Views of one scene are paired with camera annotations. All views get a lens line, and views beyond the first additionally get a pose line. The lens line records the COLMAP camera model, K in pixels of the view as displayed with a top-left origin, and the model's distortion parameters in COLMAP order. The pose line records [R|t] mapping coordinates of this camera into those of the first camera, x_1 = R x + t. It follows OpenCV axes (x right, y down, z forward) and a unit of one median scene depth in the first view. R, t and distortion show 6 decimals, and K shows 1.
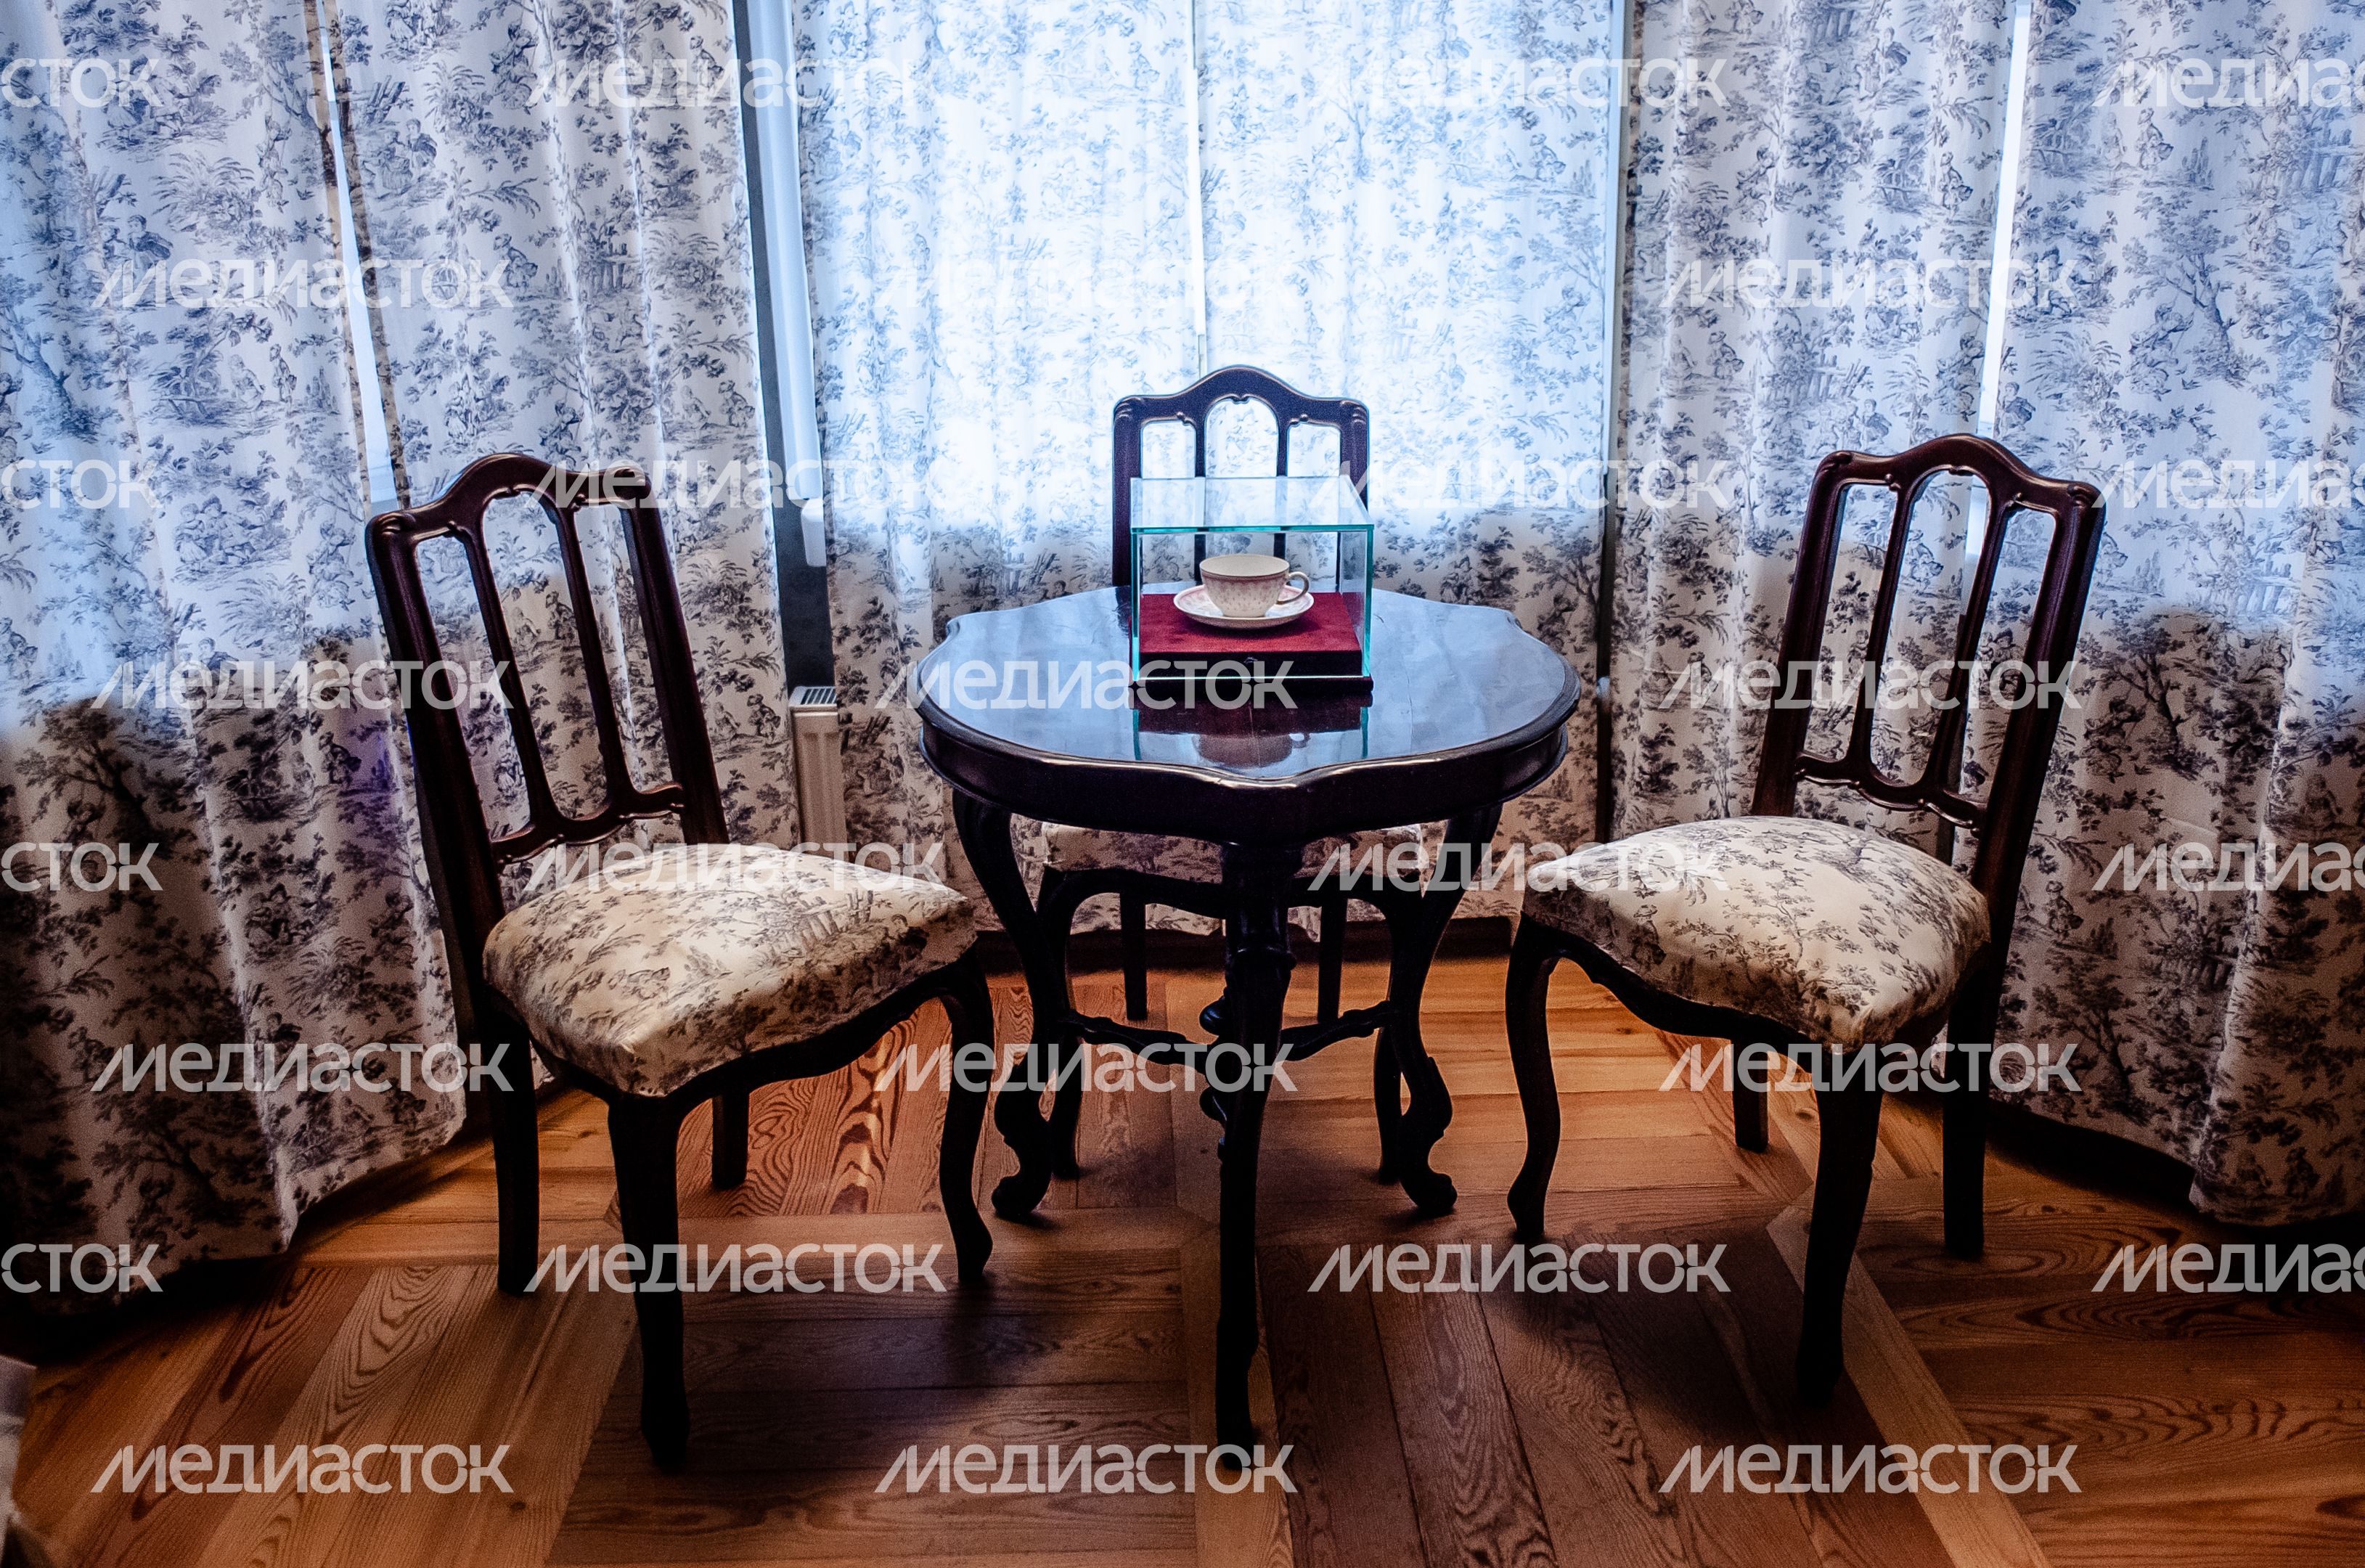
lens RADIAL K [[1937.6, 0, 1156.0], [0, 1937.6, 689.0], [0, 0, 1]] dist [-0.058907, 0.015781]
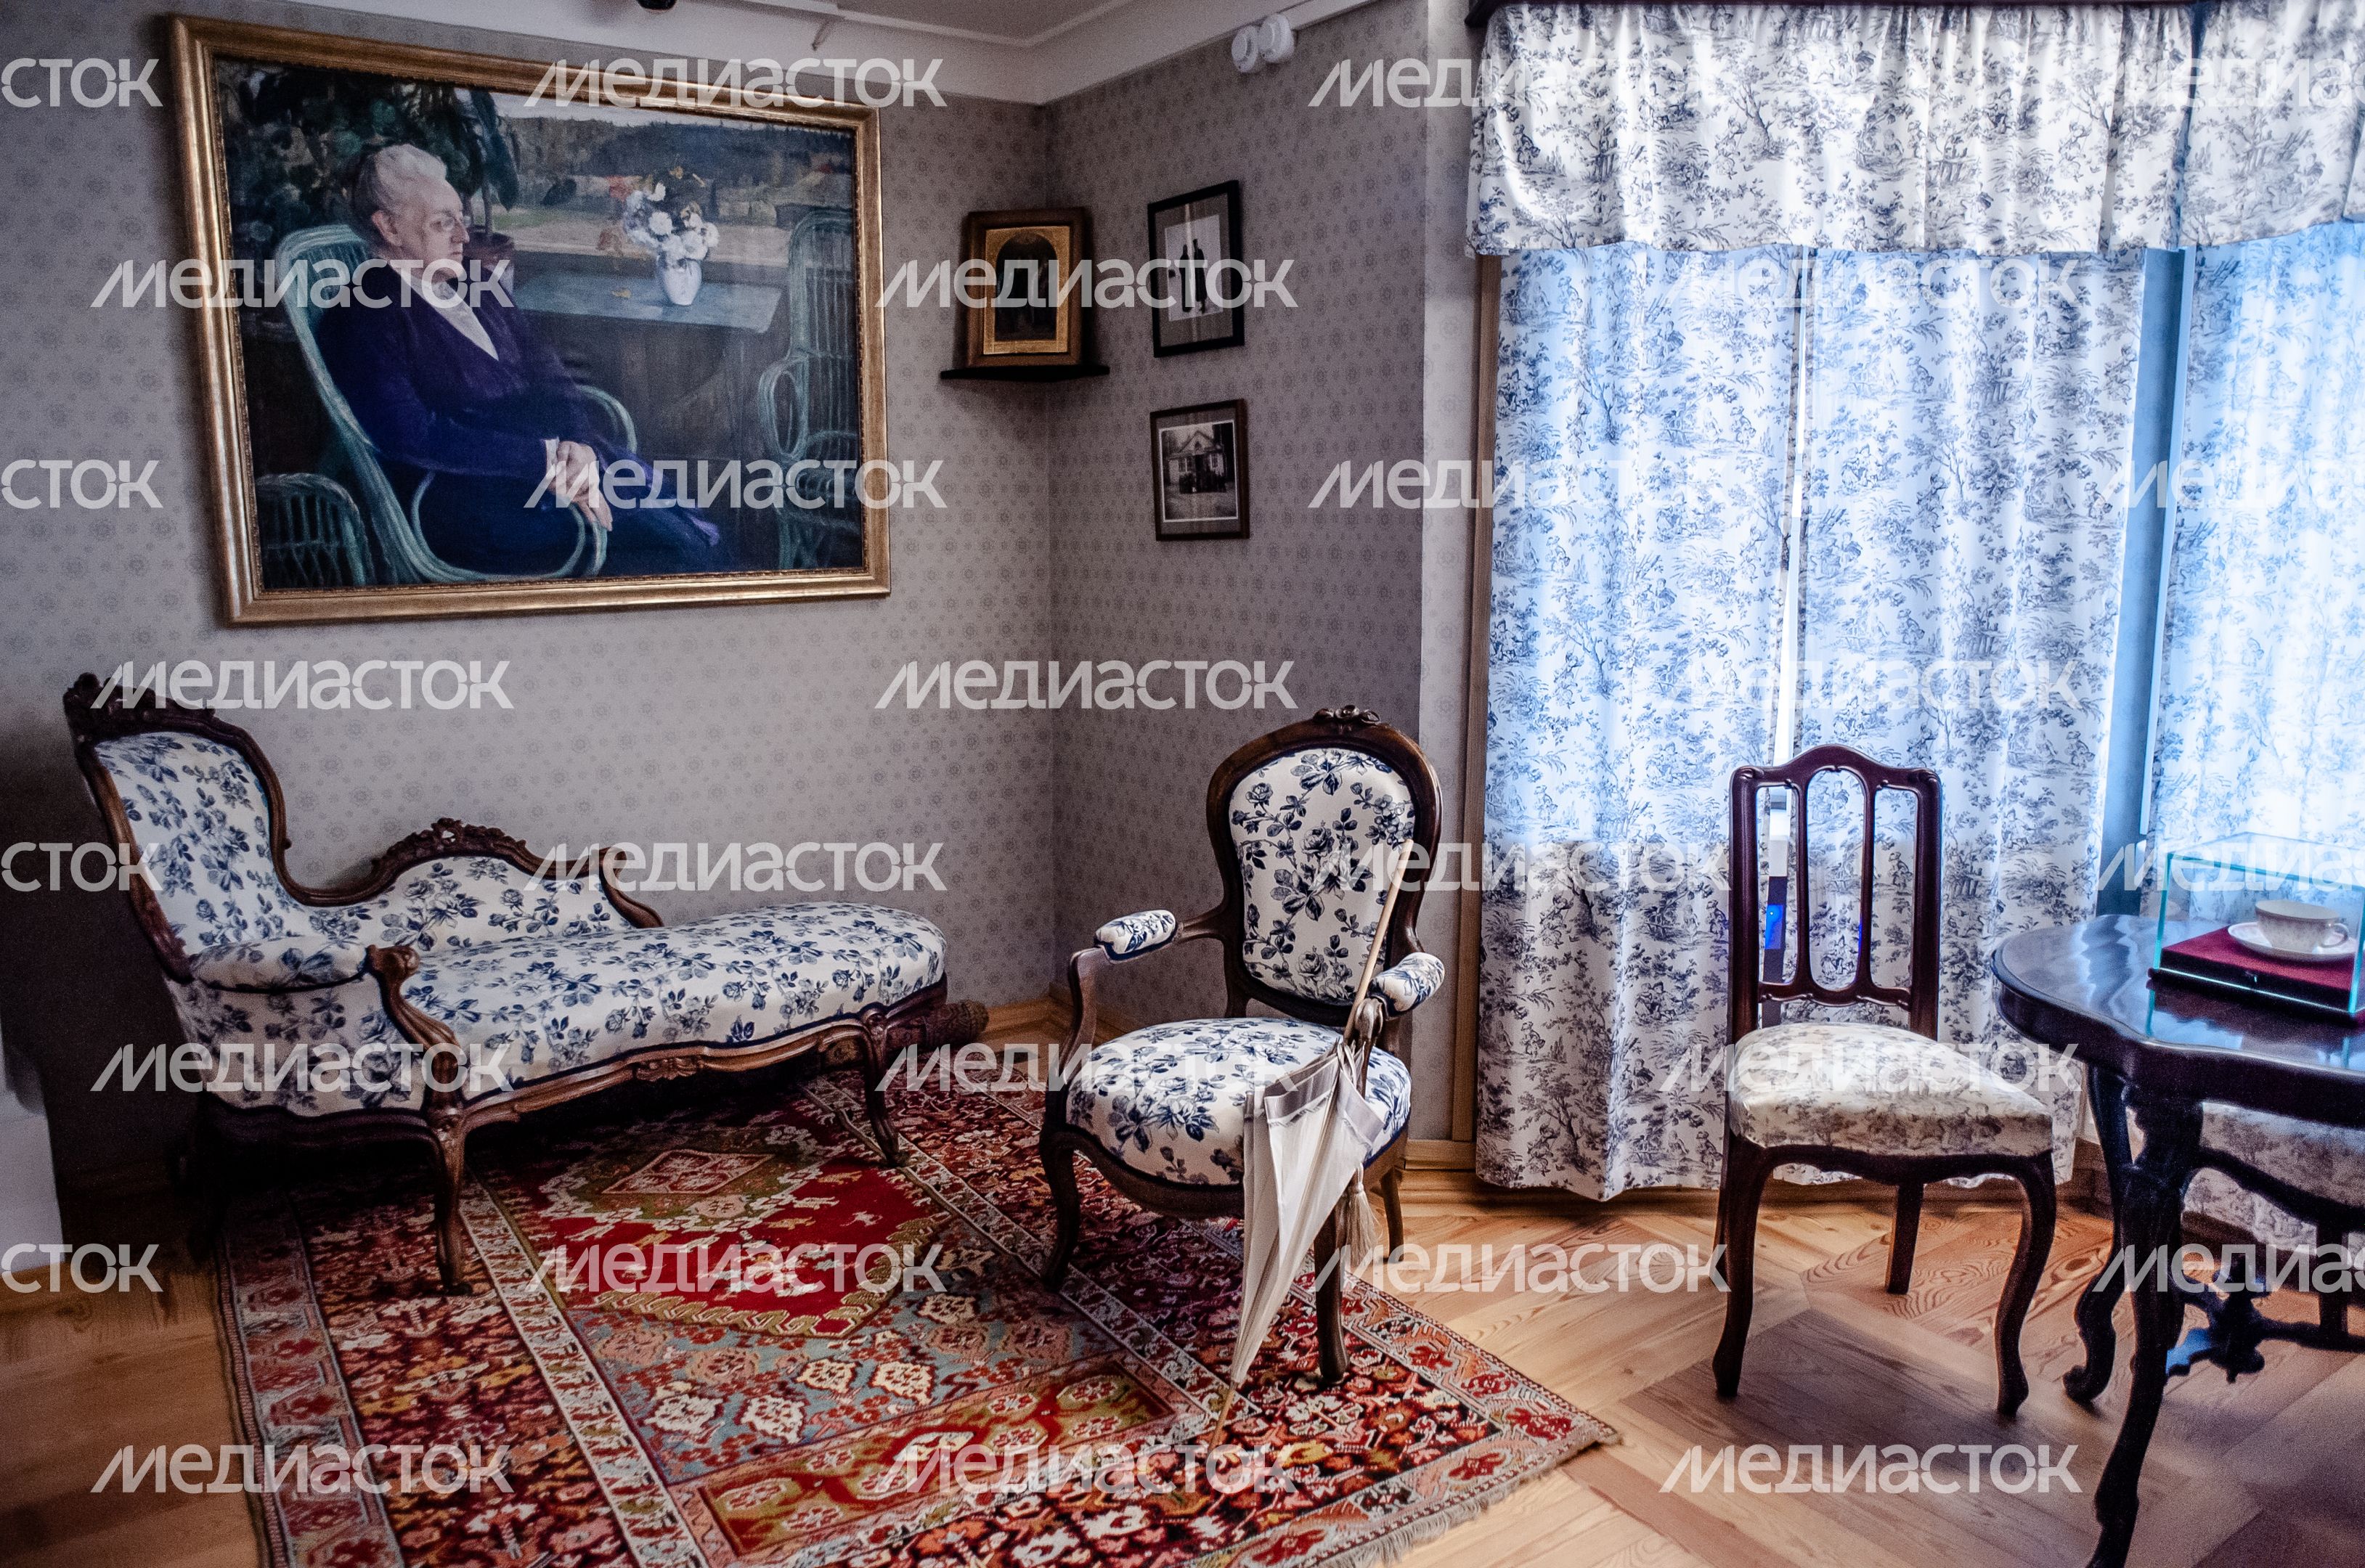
lens RADIAL K [[1629.8, 0, 1181.7], [0, 1629.8, 778.8], [0, 0, 1]] dist [-0.004113, -0.001827]
pose [[0.551803, 0.158295, -0.818814, 0.437370], [-0.262194, 0.964965, 0.009855, 0.029062], [0.791686, 0.209250, 0.573975, -0.162354]]
